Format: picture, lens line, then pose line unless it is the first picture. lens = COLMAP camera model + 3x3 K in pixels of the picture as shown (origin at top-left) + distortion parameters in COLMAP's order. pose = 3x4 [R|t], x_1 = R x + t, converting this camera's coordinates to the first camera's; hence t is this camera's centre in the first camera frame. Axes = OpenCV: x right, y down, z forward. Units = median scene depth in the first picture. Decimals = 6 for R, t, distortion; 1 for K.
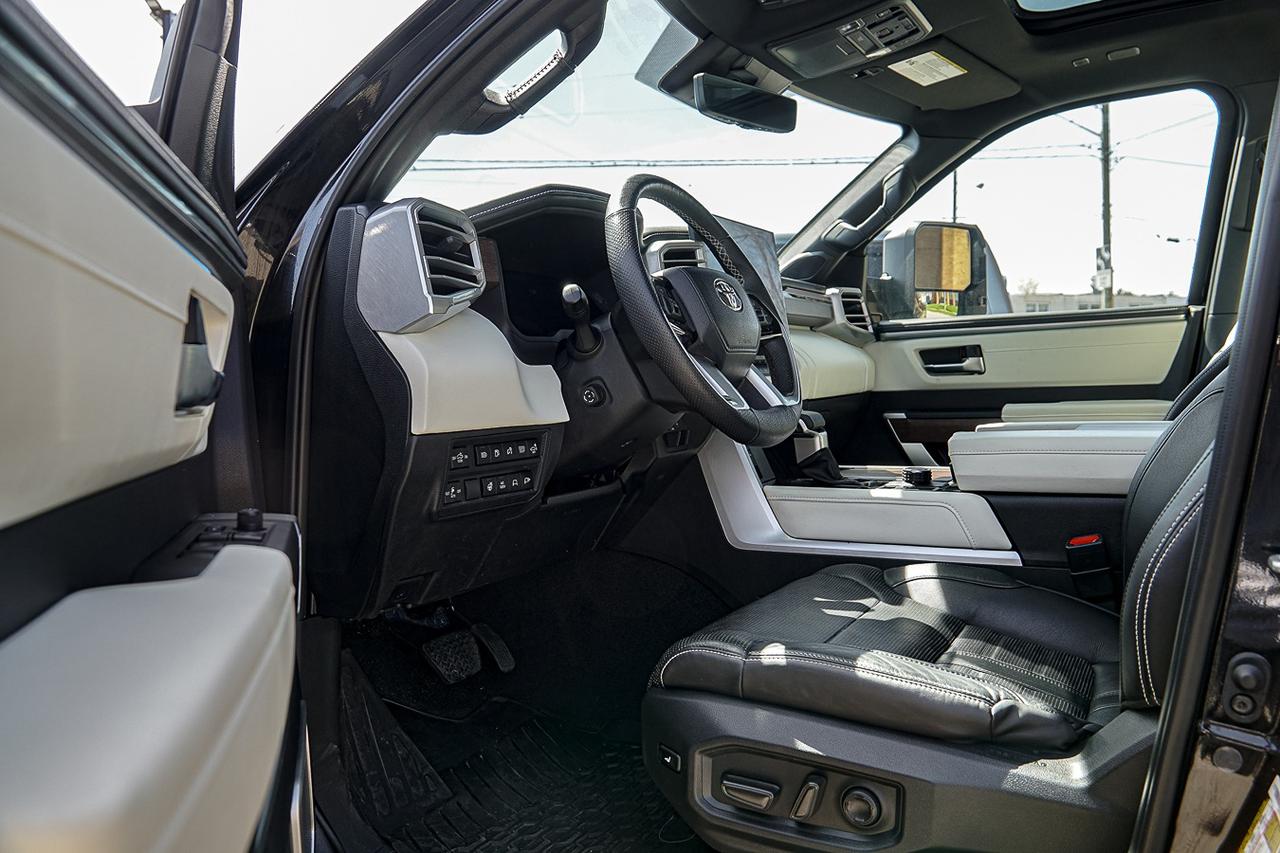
lens RADIAL K [[1034.8, 0, 640.0], [0, 1034.8, 426.5], [0, 0, 1]] dist [-0.117706, 0.105942]
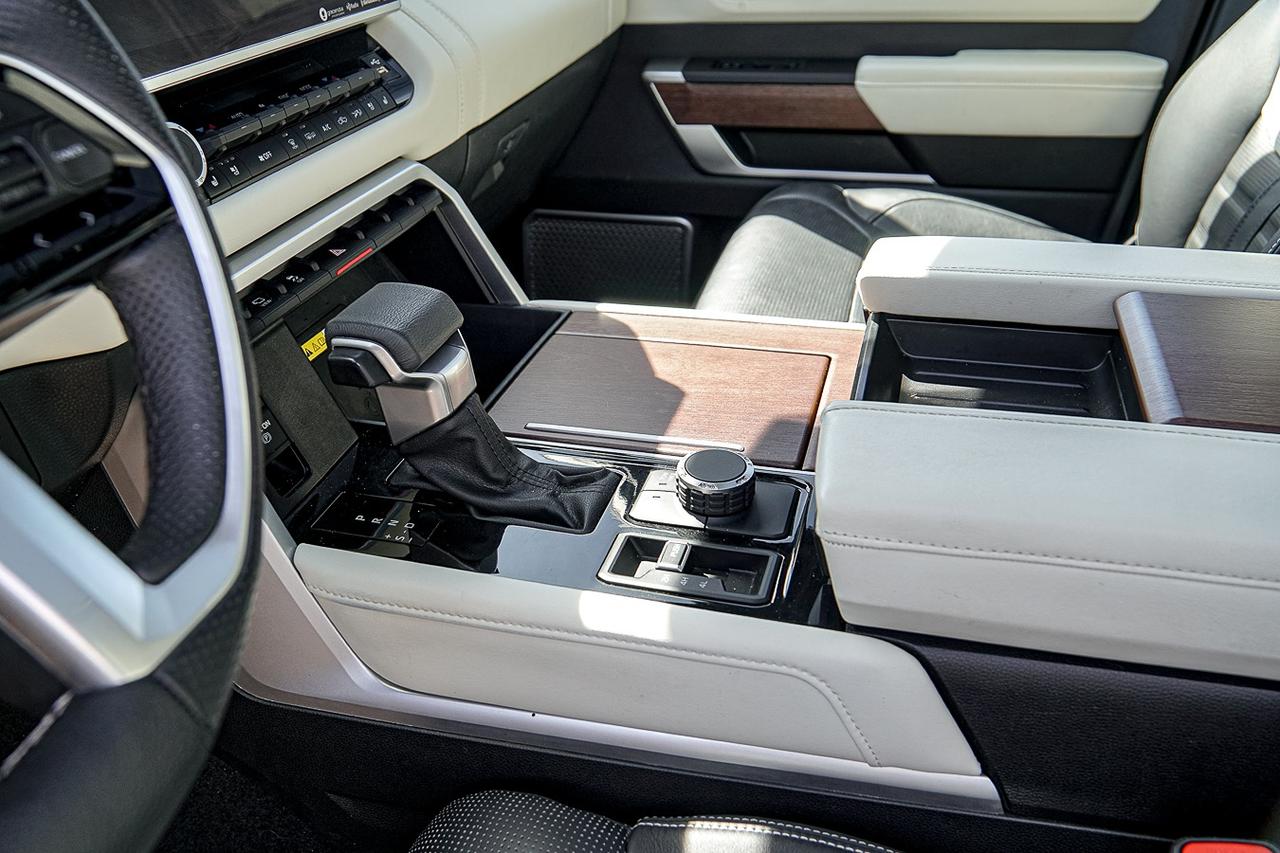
lens RADIAL K [[1034.8, 0, 640.0], [0, 1034.8, 426.5], [0, 0, 1]] dist [-0.117706, 0.105942]
pose [[0.976825, -0.121457, 0.176244, 0.168206], [0.030914, 0.894834, 0.445327, -0.125702], [-0.211797, -0.429558, 0.877850, 0.640764]]
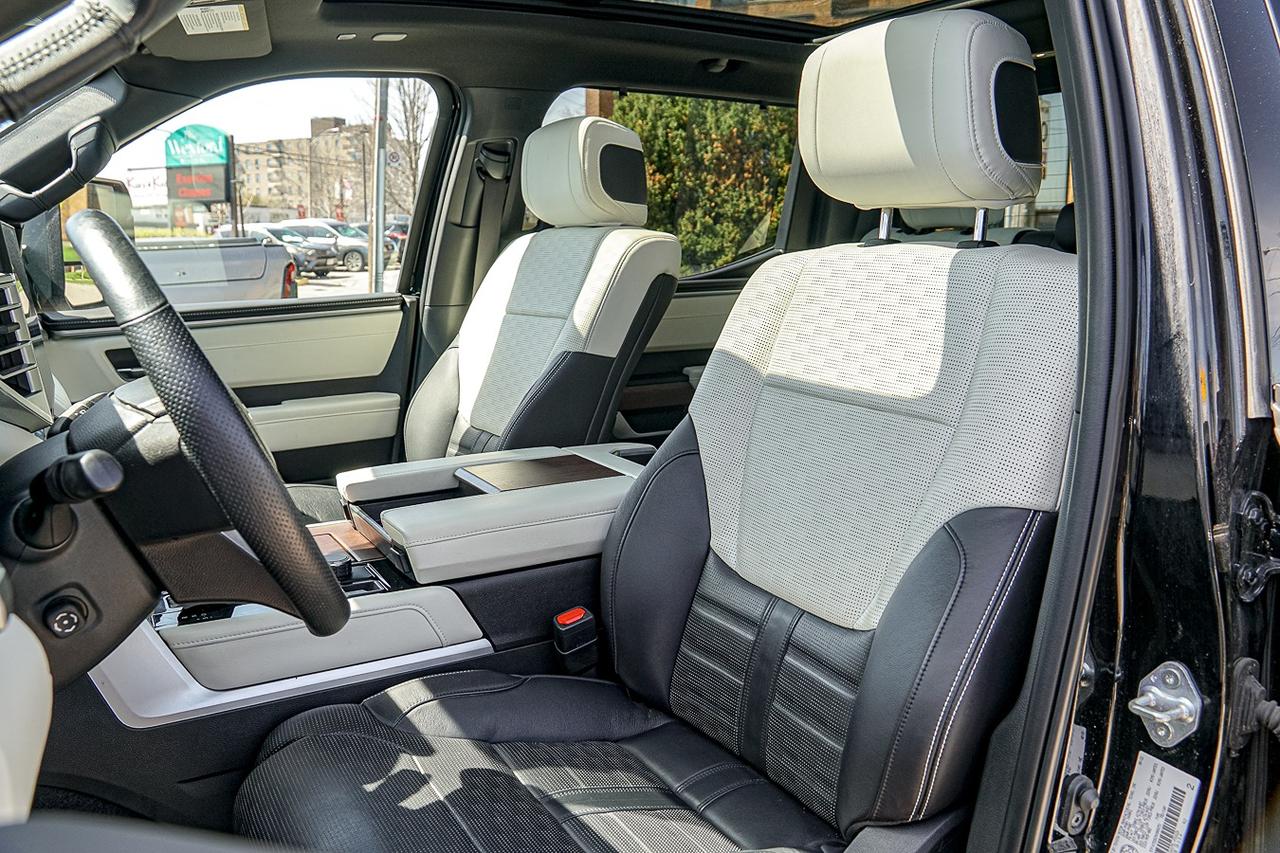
lens RADIAL K [[1034.8, 0, 640.0], [0, 1034.8, 426.5], [0, 0, 1]] dist [-0.117706, 0.105942]
pose [[0.530435, -0.127913, 0.838020, -0.247319], [0.036620, 0.991085, 0.128097, -0.145931], [-0.846934, -0.037259, 0.530391, 0.341393]]
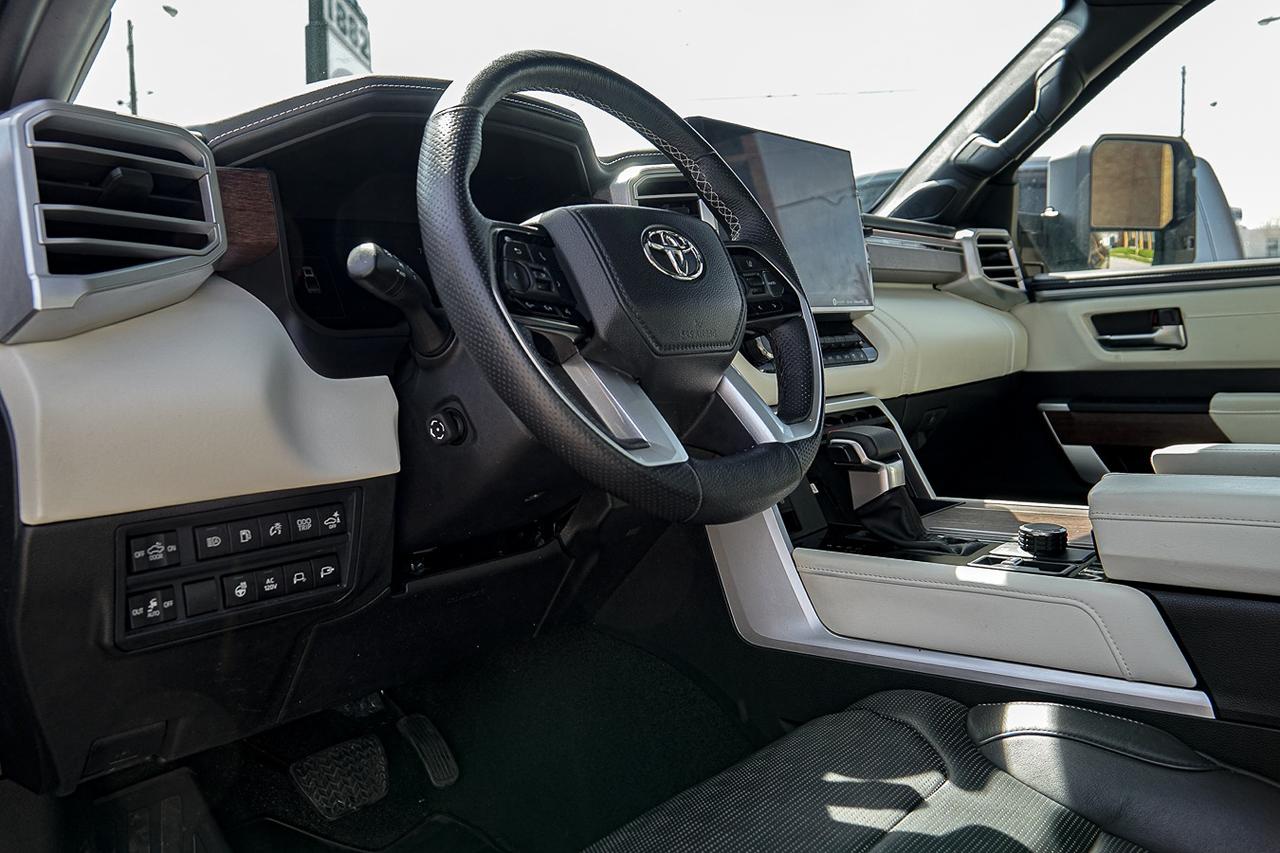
lens RADIAL K [[1094.2, 0, 636.8], [0, 1094.2, 422.6], [0, 0, 1]] dist [-0.131167, 0.130710]
pose [[0.985087, 0.006300, -0.171943, 0.130716], [0.000859, 0.999137, 0.041530, -0.044814], [0.172056, -0.041058, 0.984231, 0.303870]]
